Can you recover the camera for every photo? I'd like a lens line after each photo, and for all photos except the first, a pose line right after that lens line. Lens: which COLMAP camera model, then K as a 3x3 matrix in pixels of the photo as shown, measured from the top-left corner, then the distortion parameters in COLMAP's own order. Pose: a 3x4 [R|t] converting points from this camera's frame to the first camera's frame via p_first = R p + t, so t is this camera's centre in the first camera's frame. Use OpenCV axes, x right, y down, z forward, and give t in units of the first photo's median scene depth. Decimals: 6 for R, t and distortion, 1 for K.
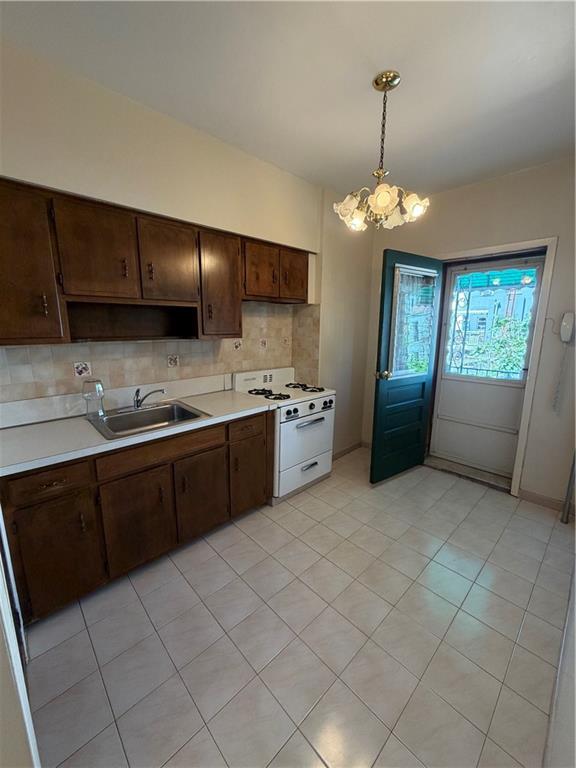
lens RADIAL K [[305.8, 0, 287.1], [0, 305.8, 384.2], [0, 0, 1]] dist [0.000191, -0.000086]
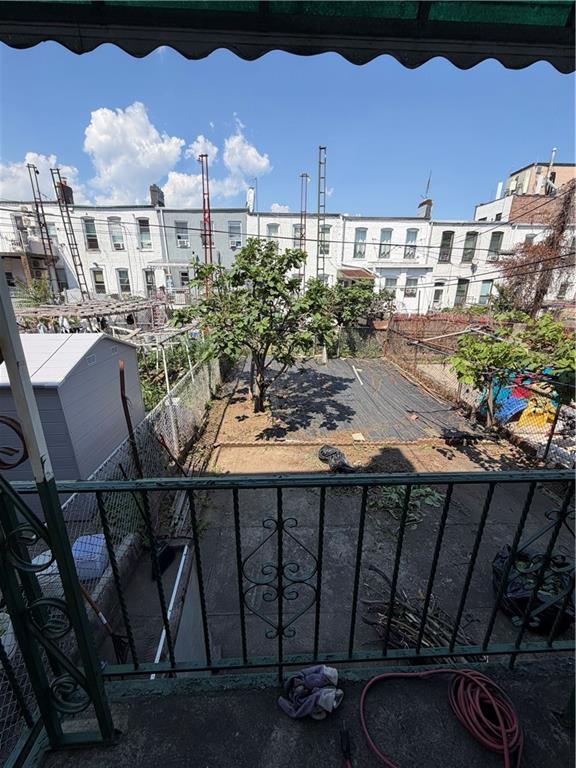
lens RADIAL K [[305.8, 0, 287.0], [0, 305.8, 382.4], [0, 0, 1]] dist [0.000191, -0.000086]
pose [[0.654772, -0.230433, 0.719843, 0.327068], [0.137695, 0.972822, 0.186167, -0.078343], [-0.743178, -0.022778, 0.668706, 0.473402]]
